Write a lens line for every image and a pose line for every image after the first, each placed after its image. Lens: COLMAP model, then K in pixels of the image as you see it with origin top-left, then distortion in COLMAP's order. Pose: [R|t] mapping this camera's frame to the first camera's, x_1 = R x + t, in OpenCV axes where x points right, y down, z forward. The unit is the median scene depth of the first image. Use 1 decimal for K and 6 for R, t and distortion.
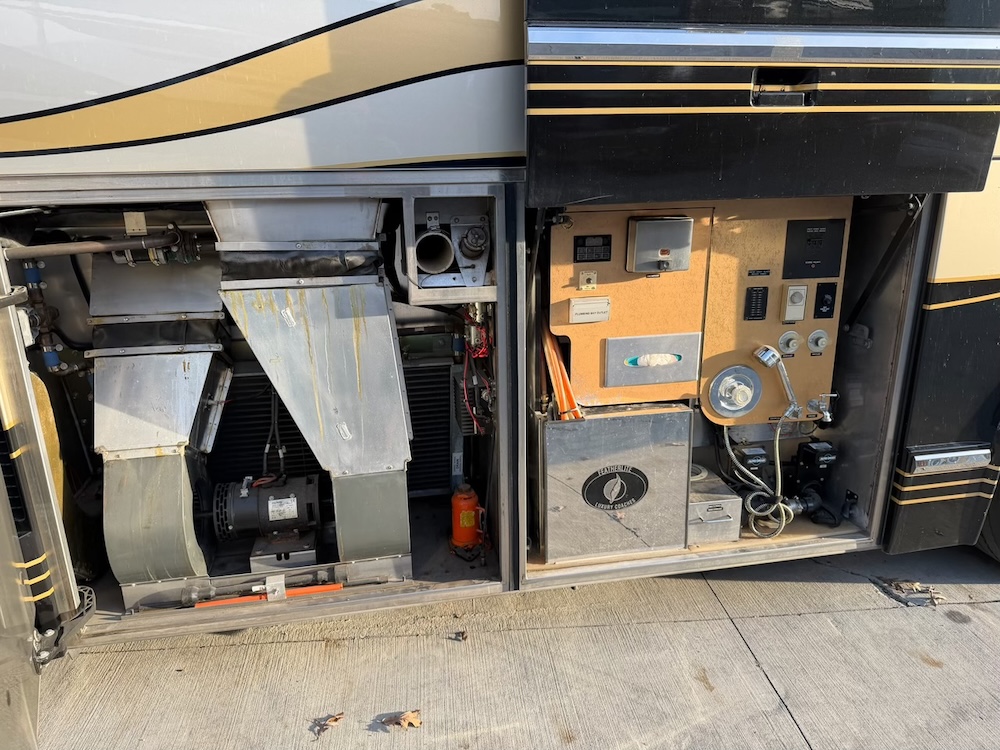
lens RADIAL K [[712.3, 0, 495.4], [0, 712.3, 379.0], [0, 0, 1]] dist [0.020014, -0.035127]
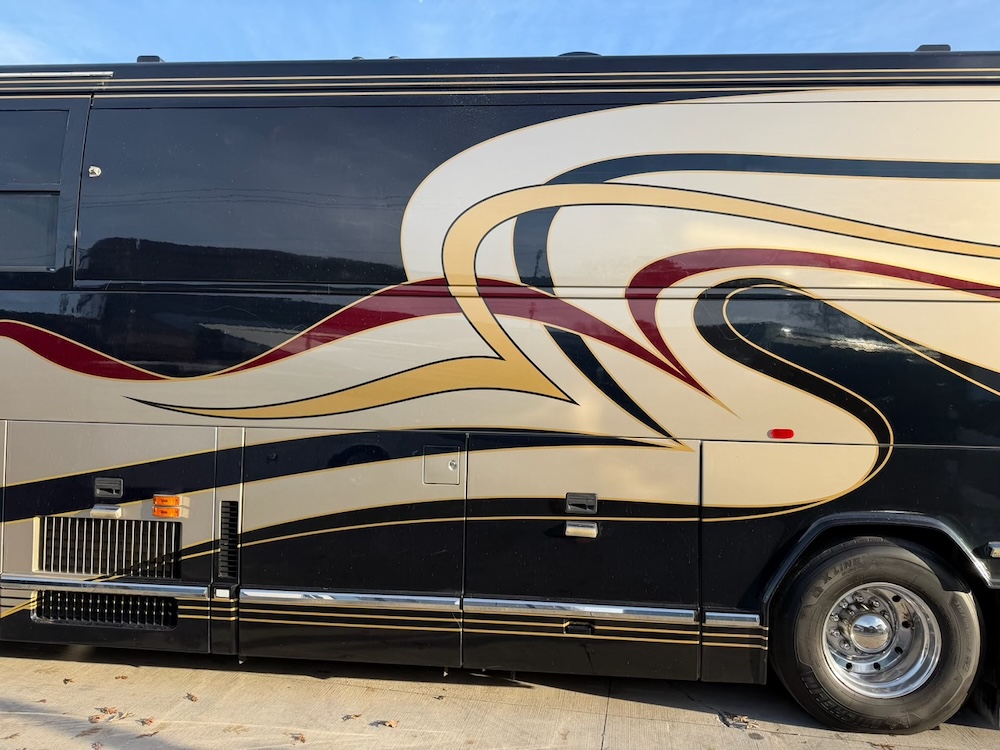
lens RADIAL K [[712.3, 0, 504.8], [0, 712.3, 376.0], [0, 0, 1]] dist [0.020014, -0.035127]
pose [[0.963497, 0.033102, -0.265666, 0.542753], [-0.116501, 0.945285, -0.304735, 0.144500], [0.241043, 0.324562, 0.914636, -0.788088]]
